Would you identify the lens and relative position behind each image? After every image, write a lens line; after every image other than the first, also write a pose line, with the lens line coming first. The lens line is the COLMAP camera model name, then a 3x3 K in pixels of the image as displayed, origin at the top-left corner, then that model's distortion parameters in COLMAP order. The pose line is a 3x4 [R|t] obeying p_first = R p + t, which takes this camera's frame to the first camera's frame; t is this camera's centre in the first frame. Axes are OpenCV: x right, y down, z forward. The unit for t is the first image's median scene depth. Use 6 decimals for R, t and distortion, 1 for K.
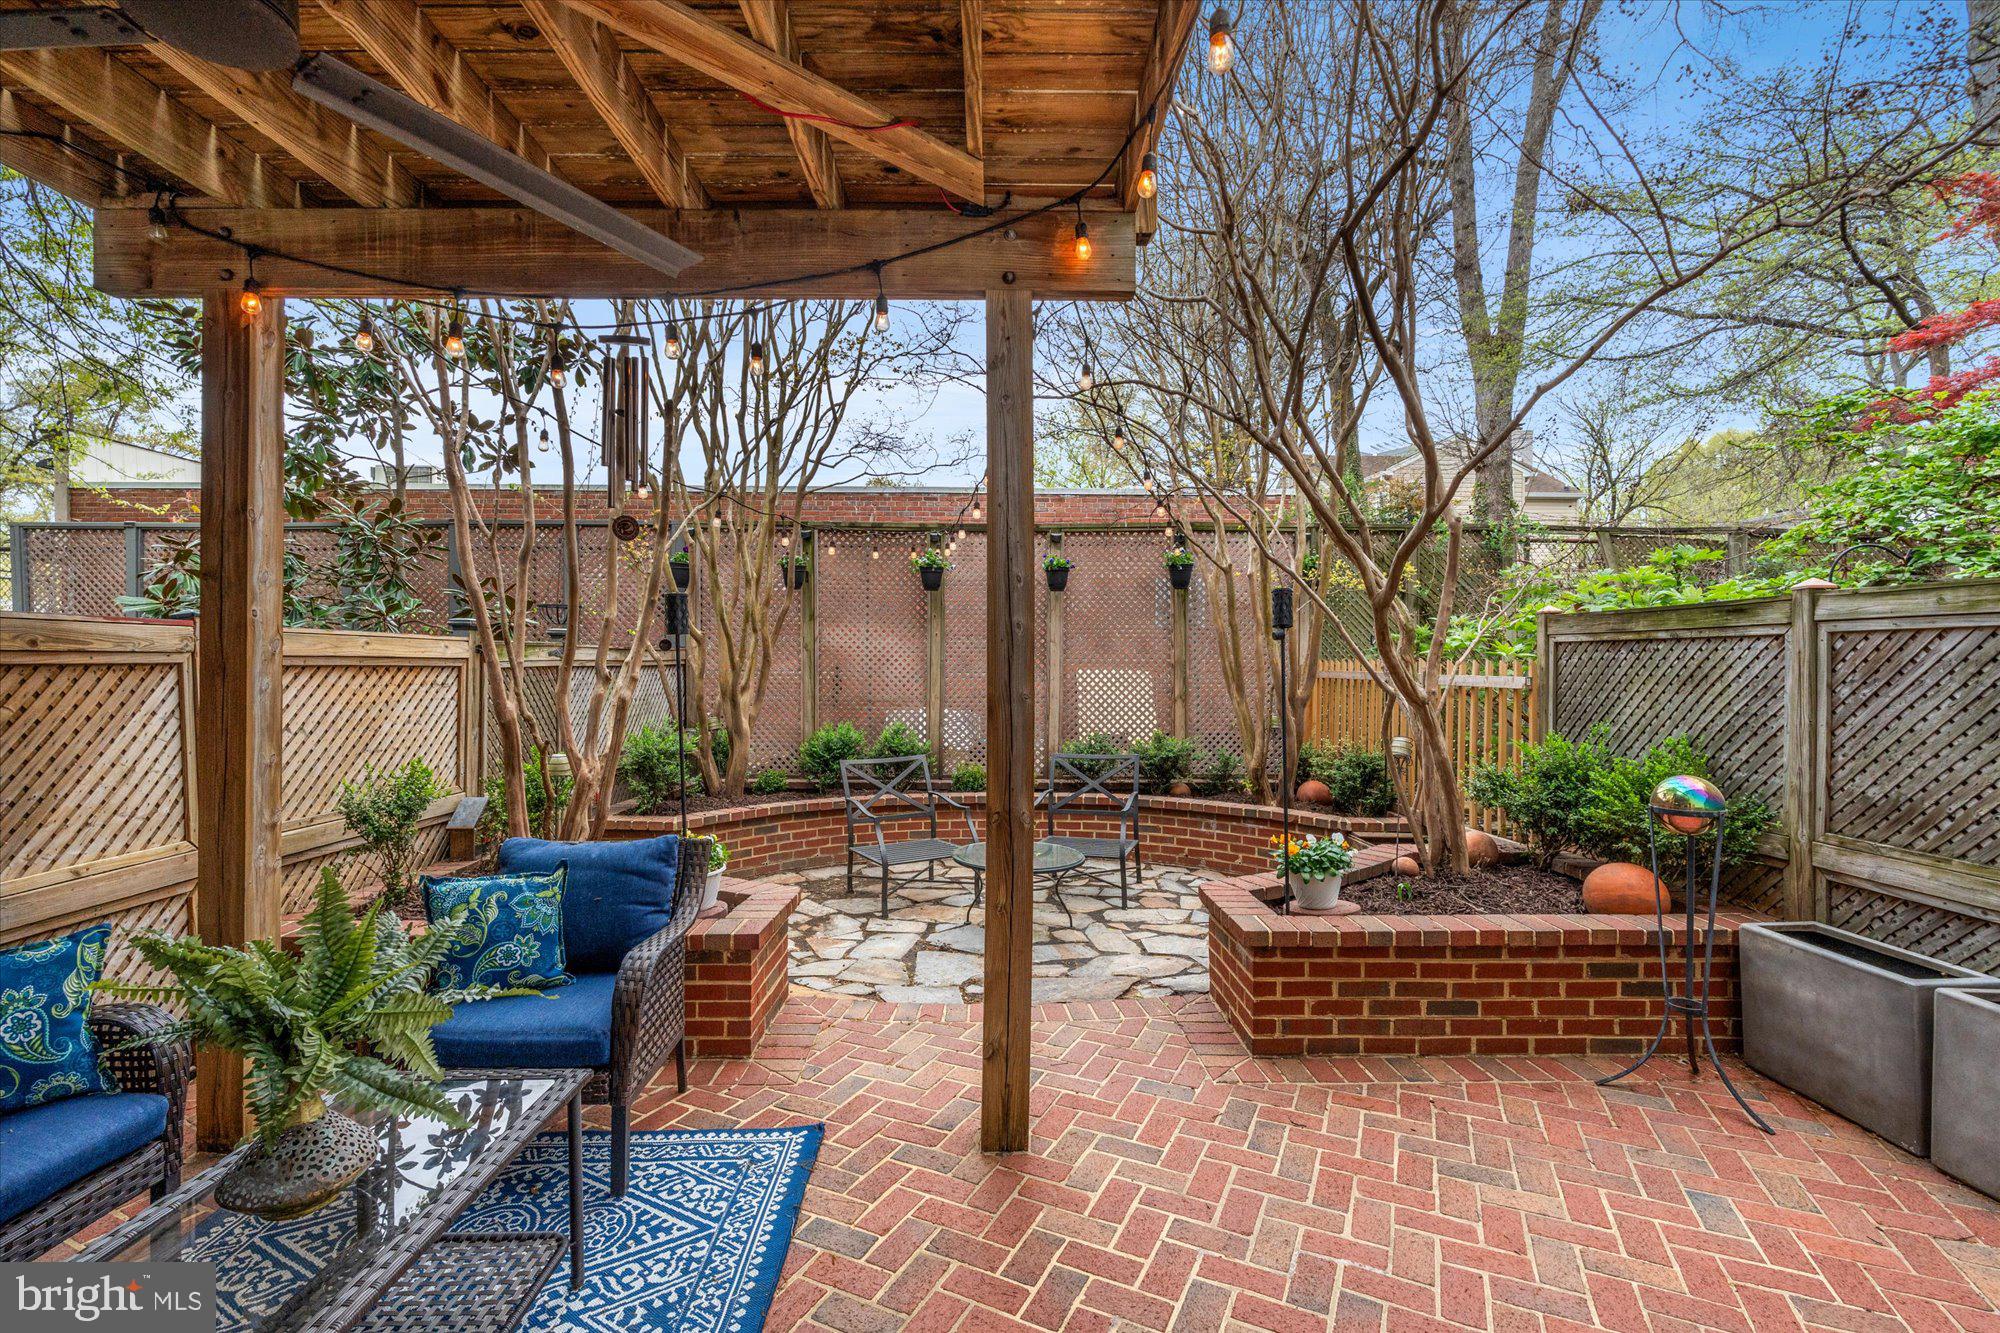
lens RADIAL K [[877.1, 0, 992.9], [0, 877.1, 661.0], [0, 0, 1]] dist [-0.001070, 0.000147]
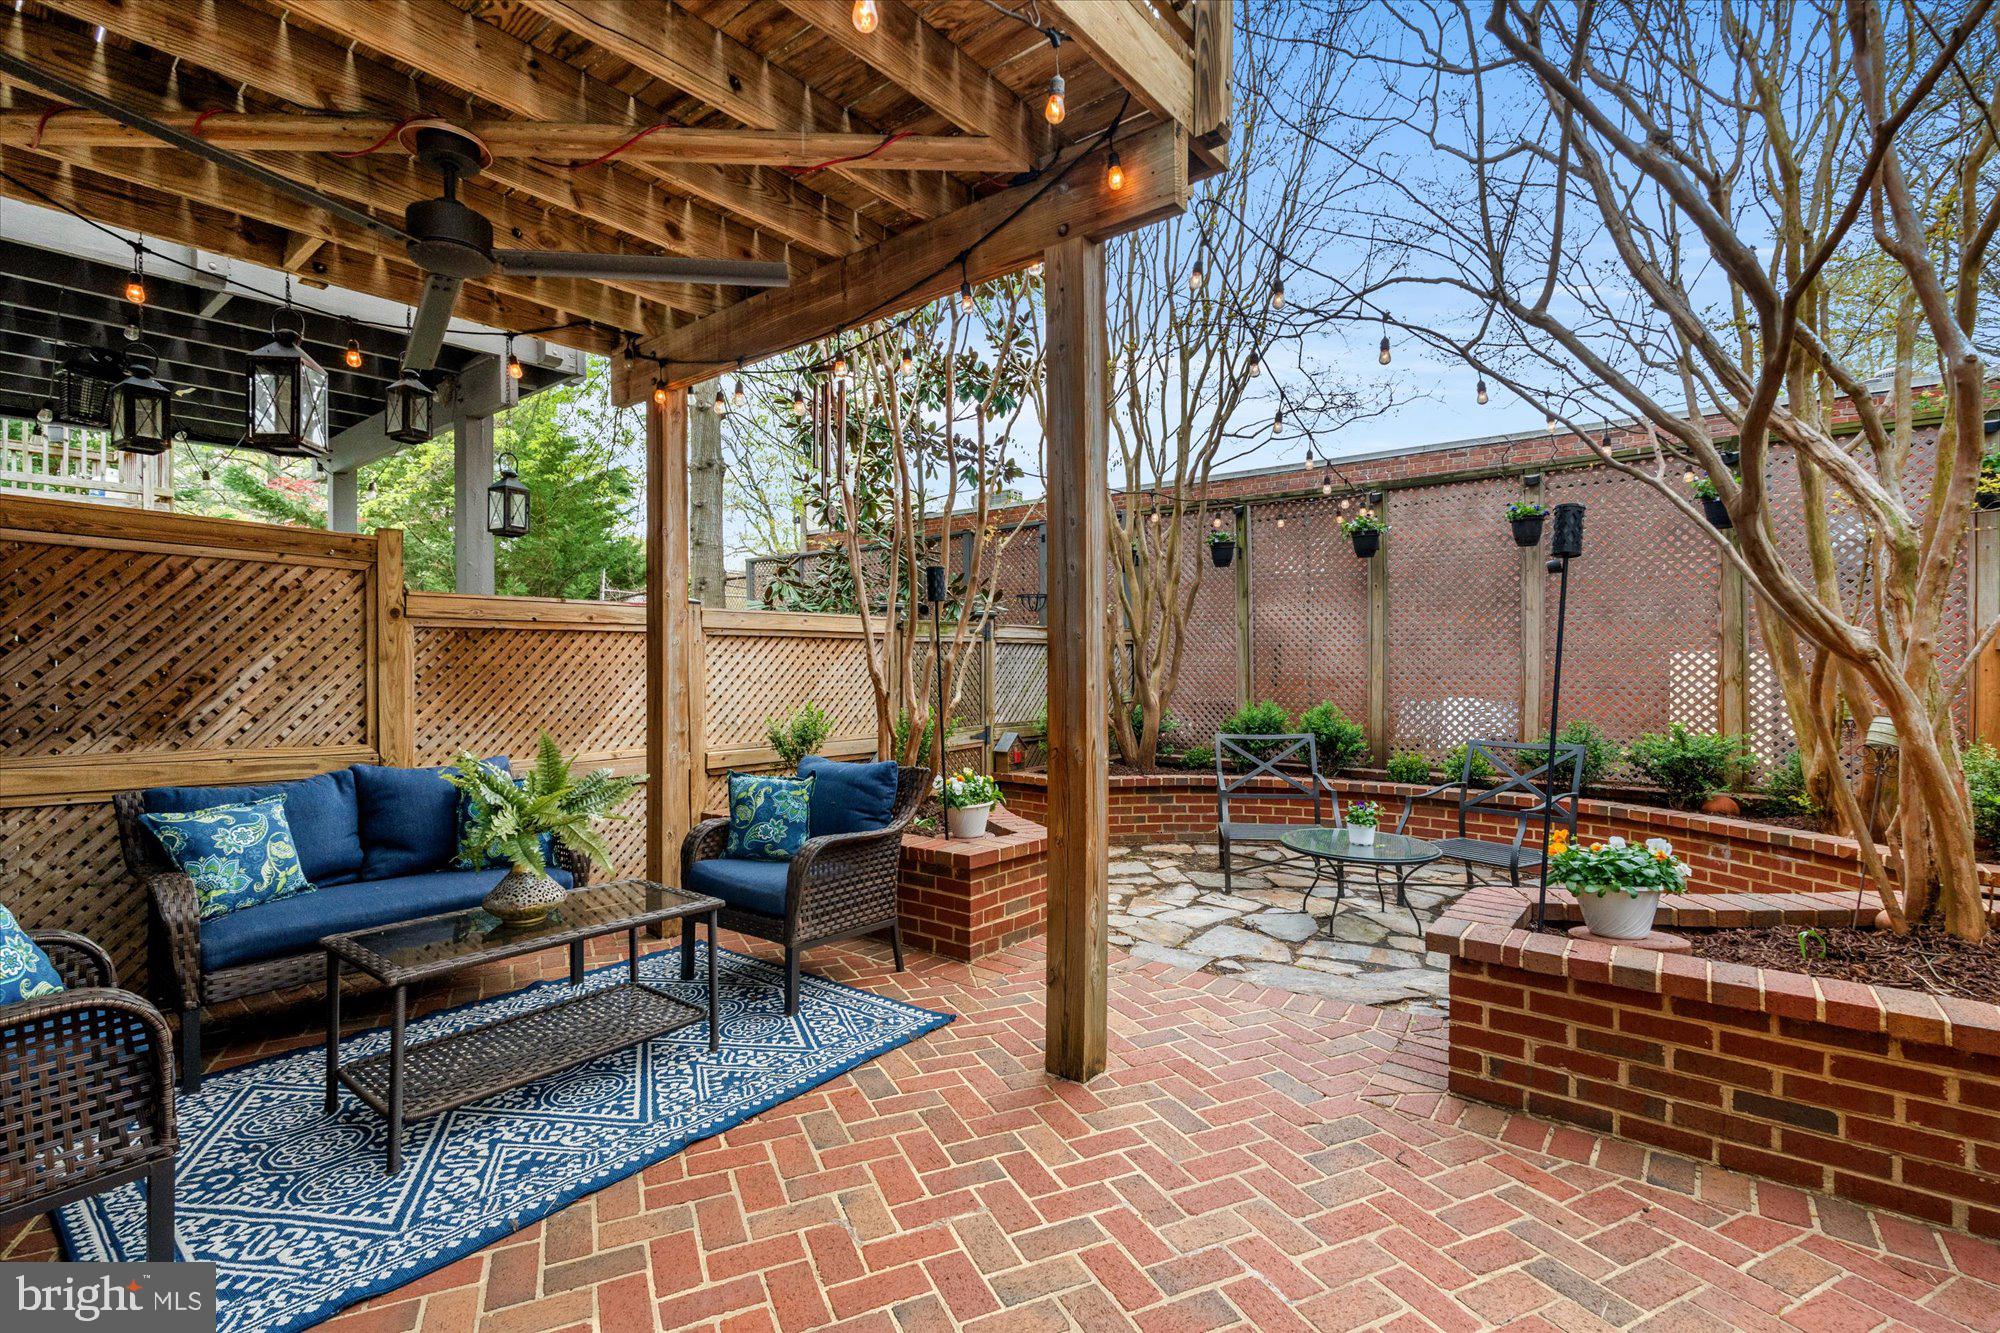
lens RADIAL K [[903.8, 0, 995.5], [0, 903.8, 662.5], [0, 0, 1]] dist [-0.001589, 0.001021]
pose [[0.772016, -0.004820, -0.635585, 0.501526], [0.006548, 0.999978, 0.000370, 0.055273], [0.635570, -0.004448, 0.772031, 0.102769]]
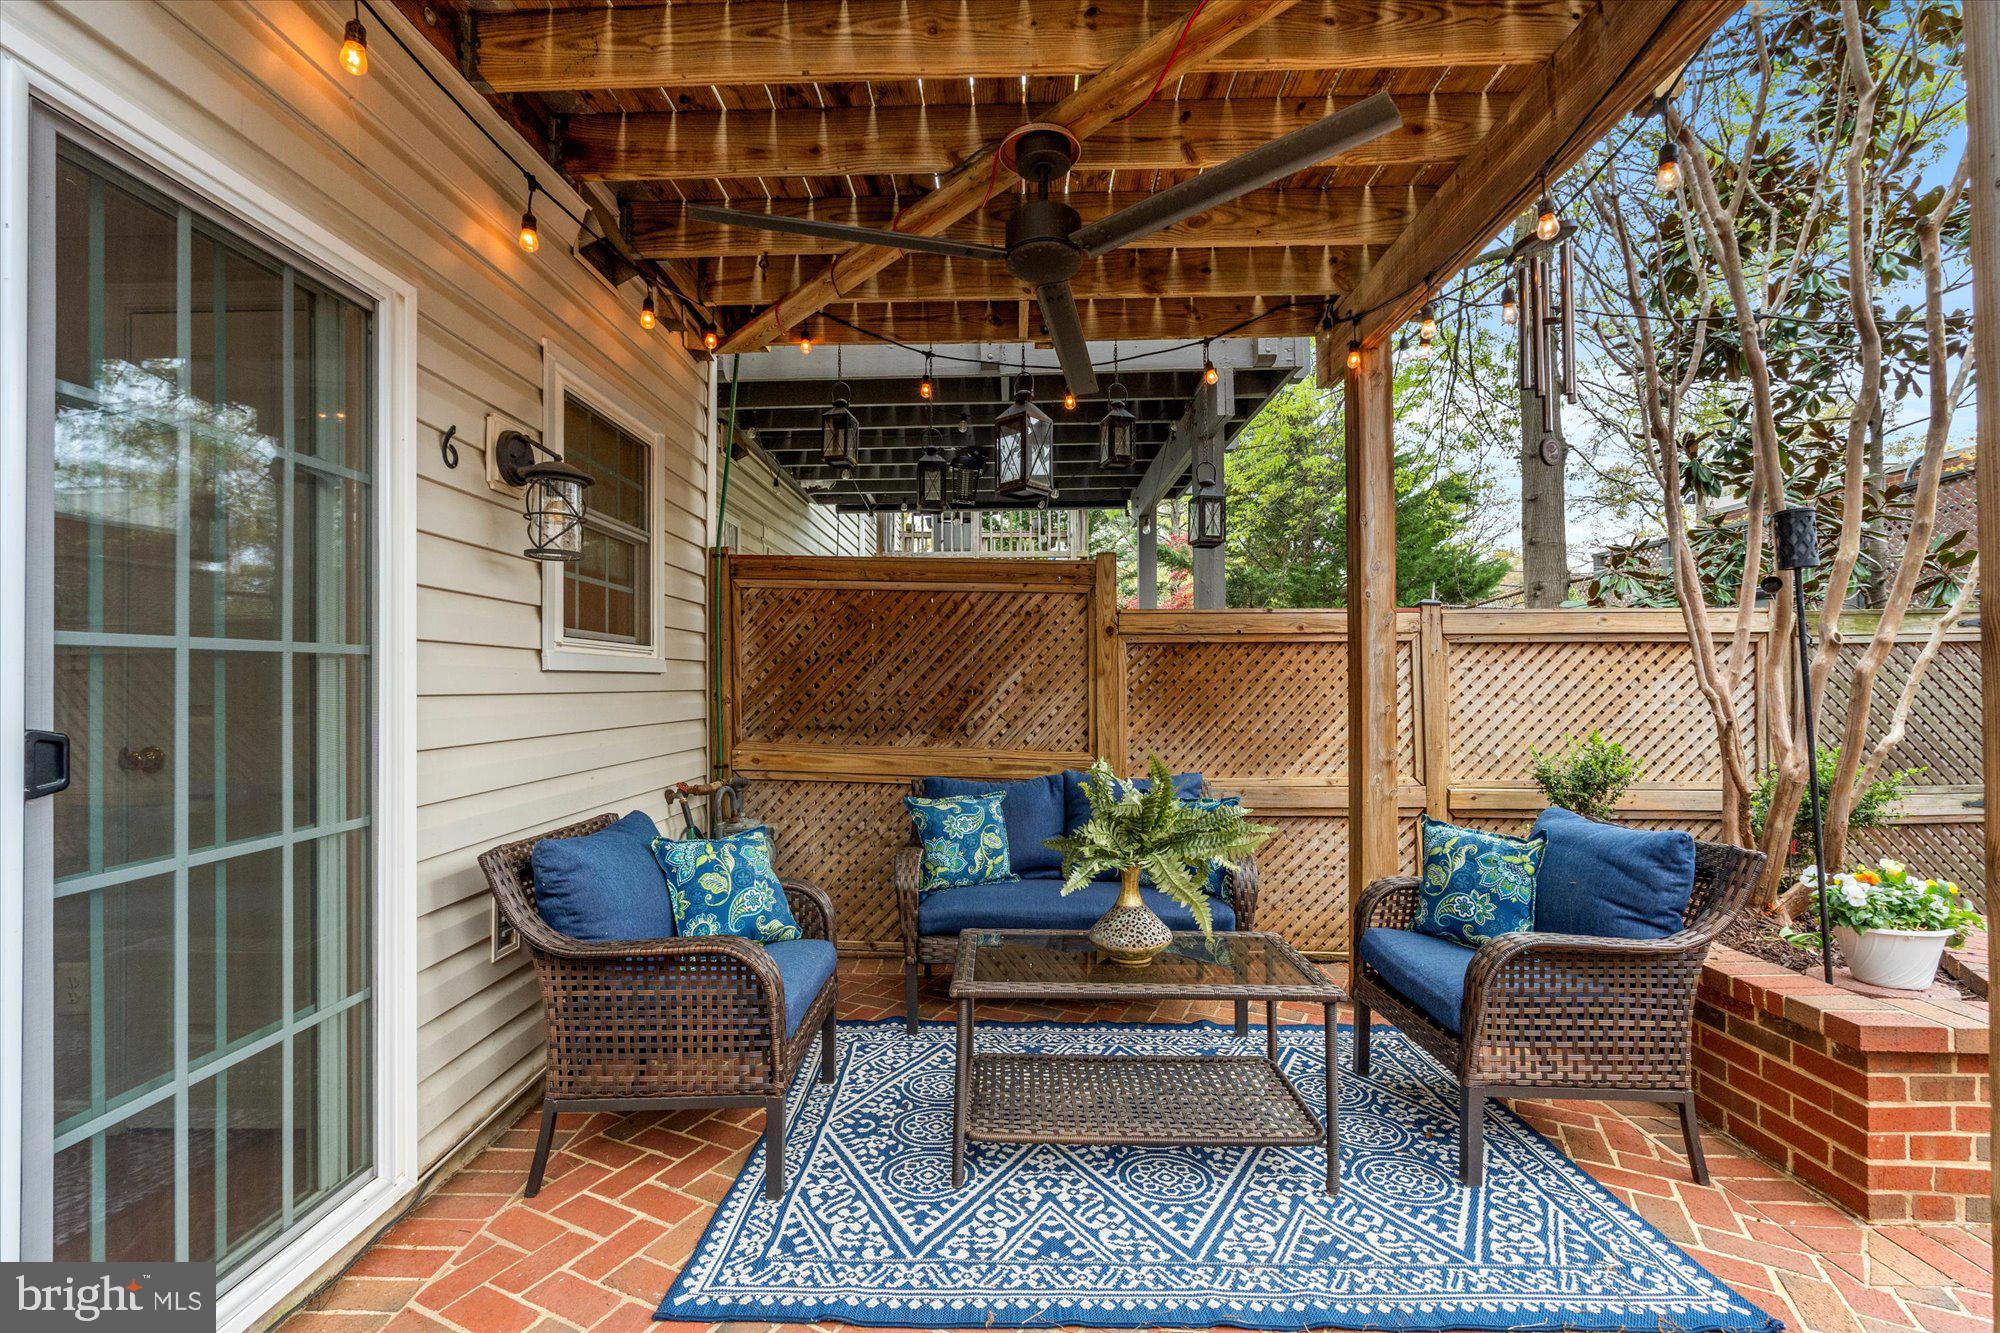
lens RADIAL K [[881.3, 0, 991.1], [0, 881.3, 666.9], [0, 0, 1]] dist [-0.002847, 0.000782]
pose [[-0.040039, -0.023937, -0.998911, 0.381731], [0.004805, 0.999697, -0.024149, 0.064990], [0.999187, -0.005766, -0.039912, 0.394567]]
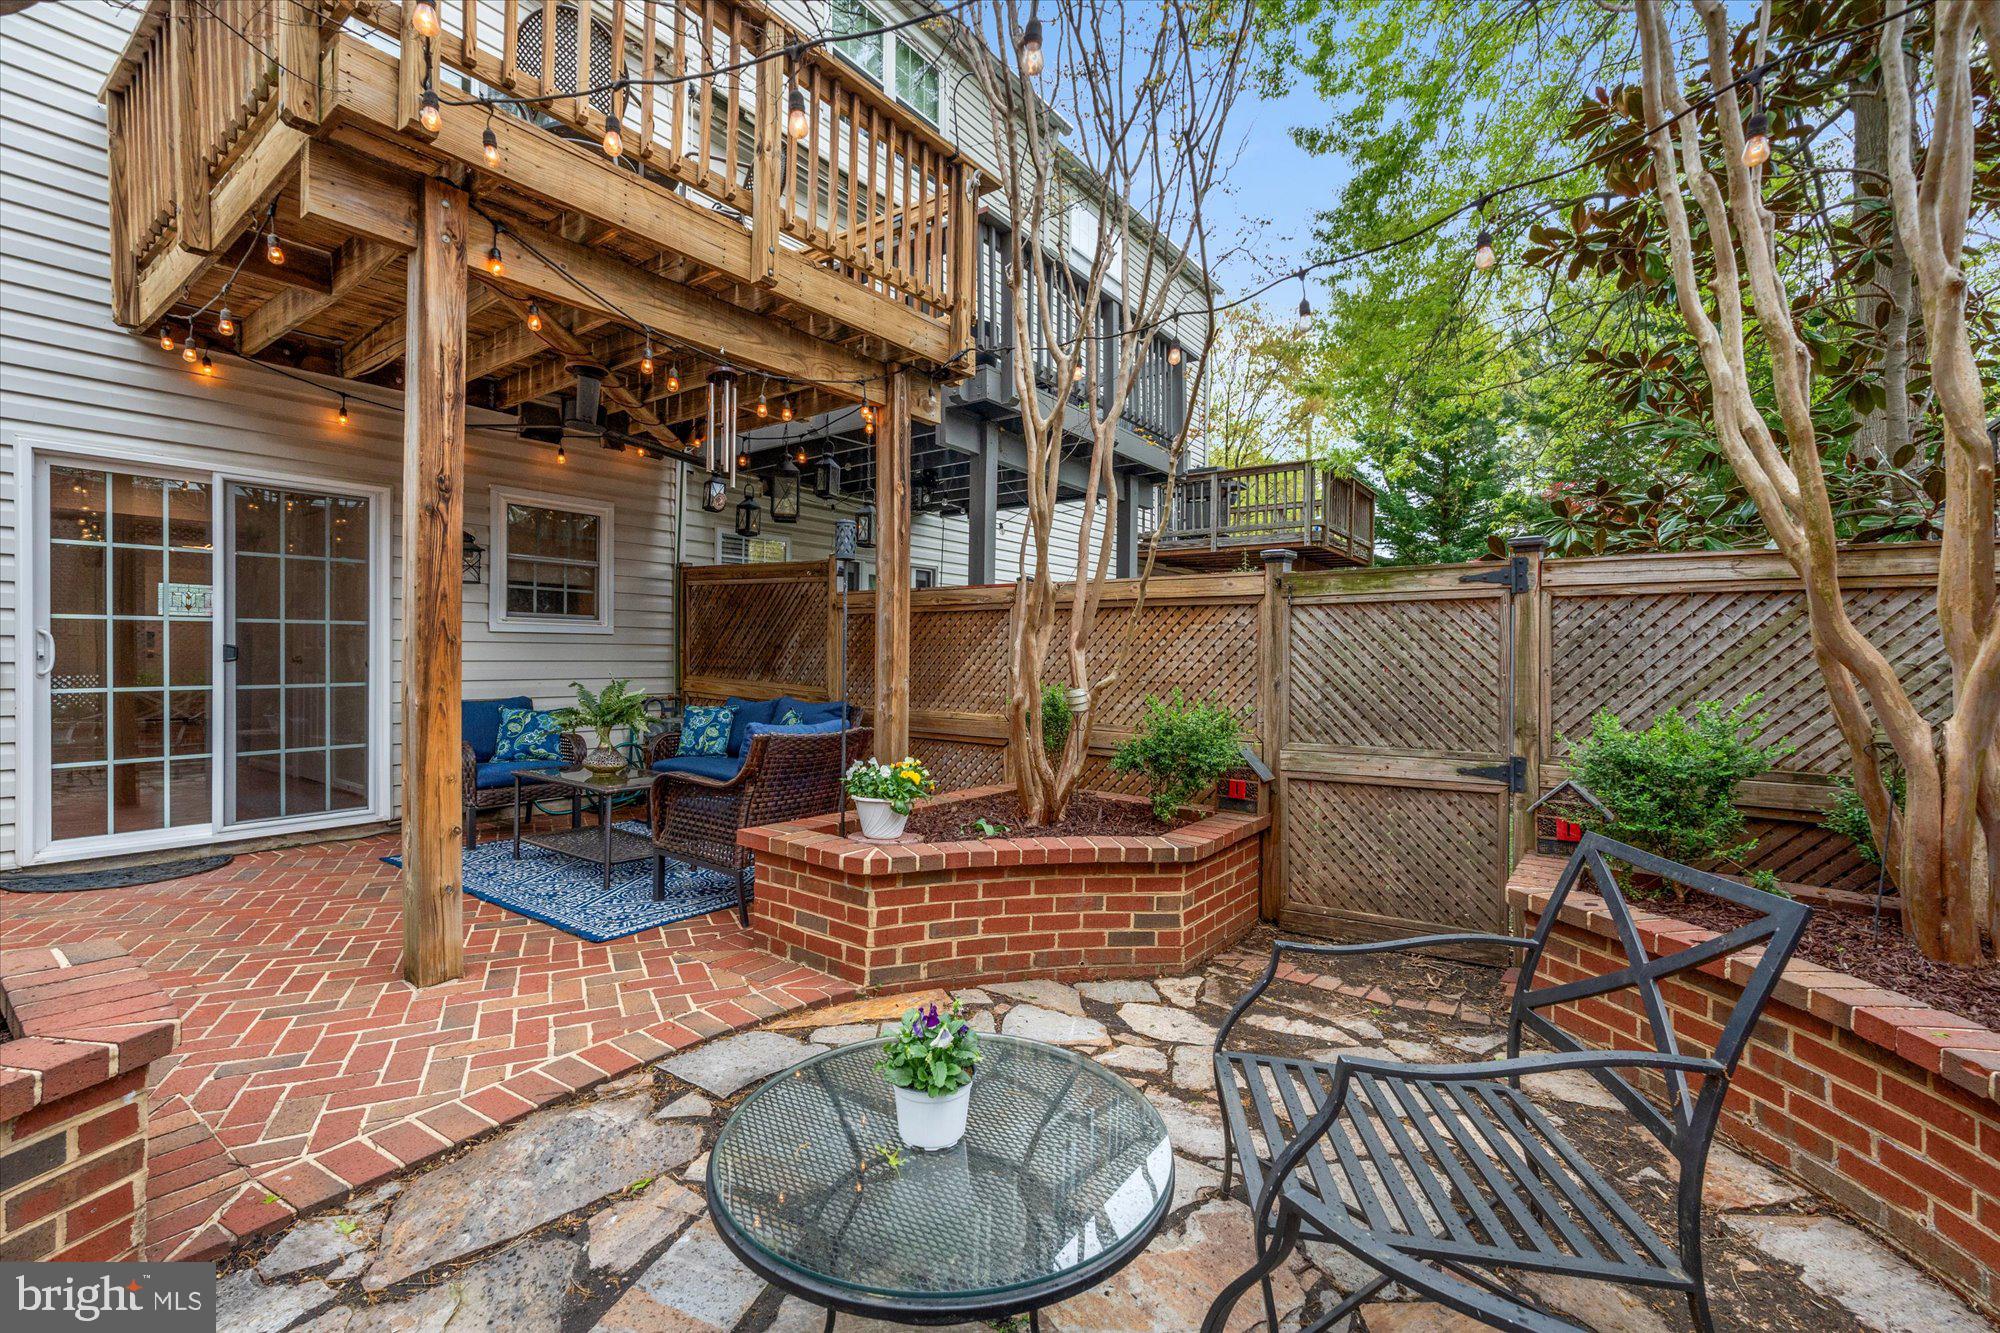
lens RADIAL K [[903.8, 0, 995.5], [0, 903.8, 662.5], [0, 0, 1]] dist [-0.001589, 0.001021]
pose [[-0.628817, -0.010739, -0.777480, 0.383551], [-0.013820, 0.999901, -0.002634, 0.103533], [0.777431, 0.009089, -0.628903, 1.920277]]
